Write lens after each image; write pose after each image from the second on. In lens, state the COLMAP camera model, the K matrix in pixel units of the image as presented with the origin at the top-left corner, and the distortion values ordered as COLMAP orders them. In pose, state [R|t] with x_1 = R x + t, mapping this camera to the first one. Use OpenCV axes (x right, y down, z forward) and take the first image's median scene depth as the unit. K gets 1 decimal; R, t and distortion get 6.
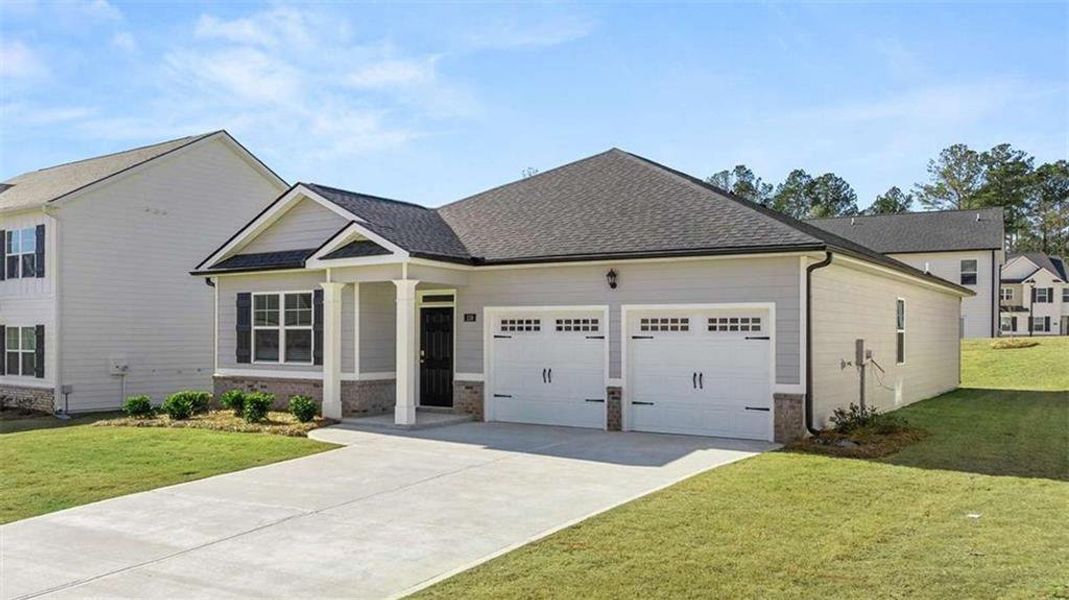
lens RADIAL K [[805.1, 0, 559.1], [0, 805.1, 332.6], [0, 0, 1]] dist [-0.002596, -0.000398]
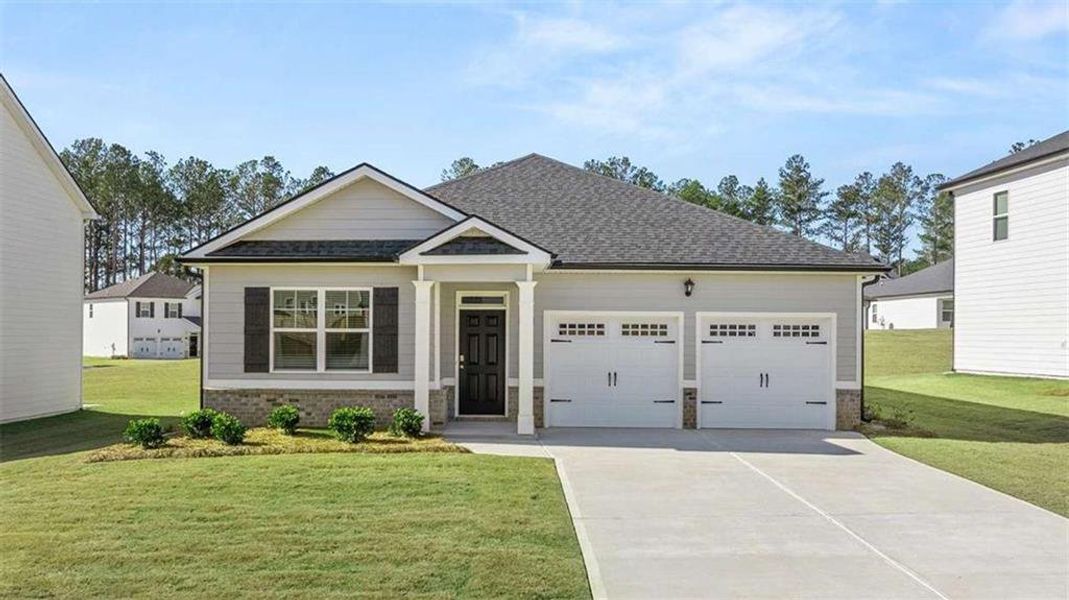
lens RADIAL K [[809.5, 0, 534.3], [0, 809.5, 324.8], [0, 0, 1]] dist [-0.004149, -0.002447]
pose [[0.869268, 0.010781, 0.494223, -0.618271], [-0.004239, 0.999888, -0.014357, -0.000263], [-0.494323, 0.010385, 0.869216, 0.157163]]
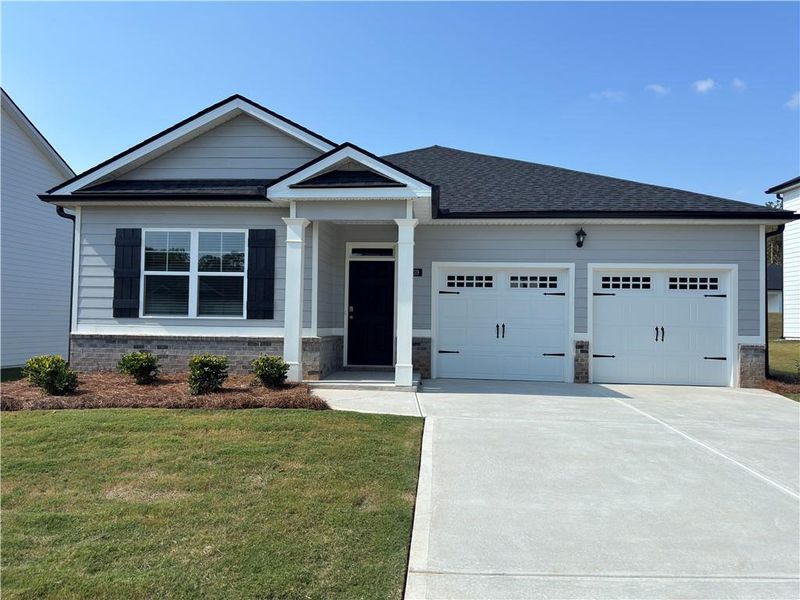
lens RADIAL K [[512.3, 0, 419.2], [0, 512.3, 301.7], [0, 0, 1]] dist [0.089981, -0.104496]
pose [[0.899913, 0.025450, 0.435325, -0.397212], [-0.012520, 0.999392, -0.032545, 0.039444], [-0.435889, 0.023837, 0.899685, 0.465746]]
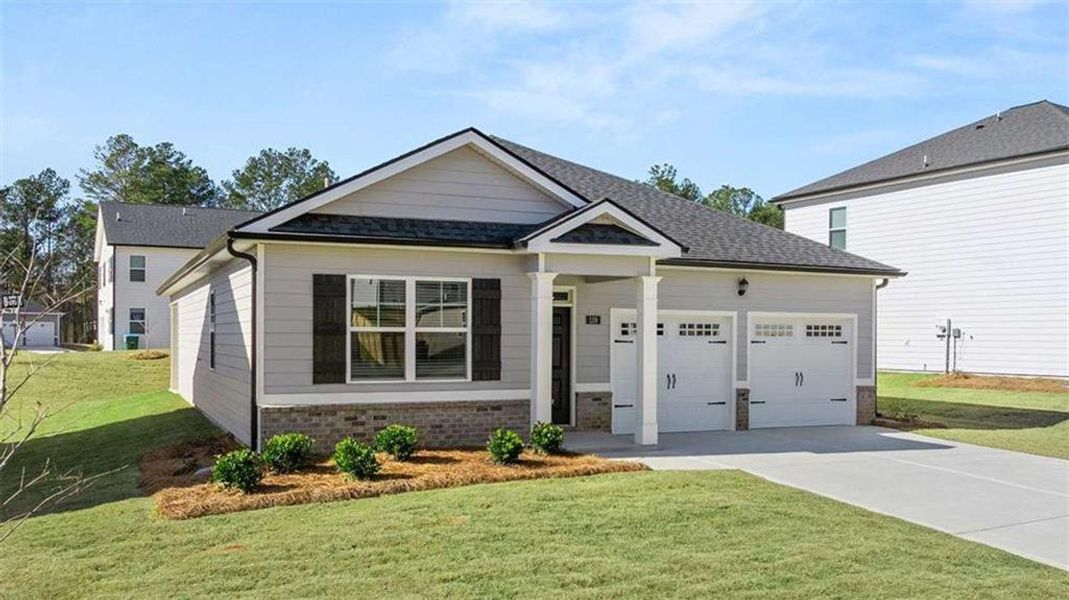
lens RADIAL K [[805.1, 0, 559.1], [0, 805.1, 332.6], [0, 0, 1]] dist [-0.002596, -0.000398]
pose [[0.618489, 0.004988, 0.785778, -0.873192], [-0.004201, 0.999987, -0.003042, -0.001962], [-0.785782, -0.001420, 0.618501, 0.512909]]
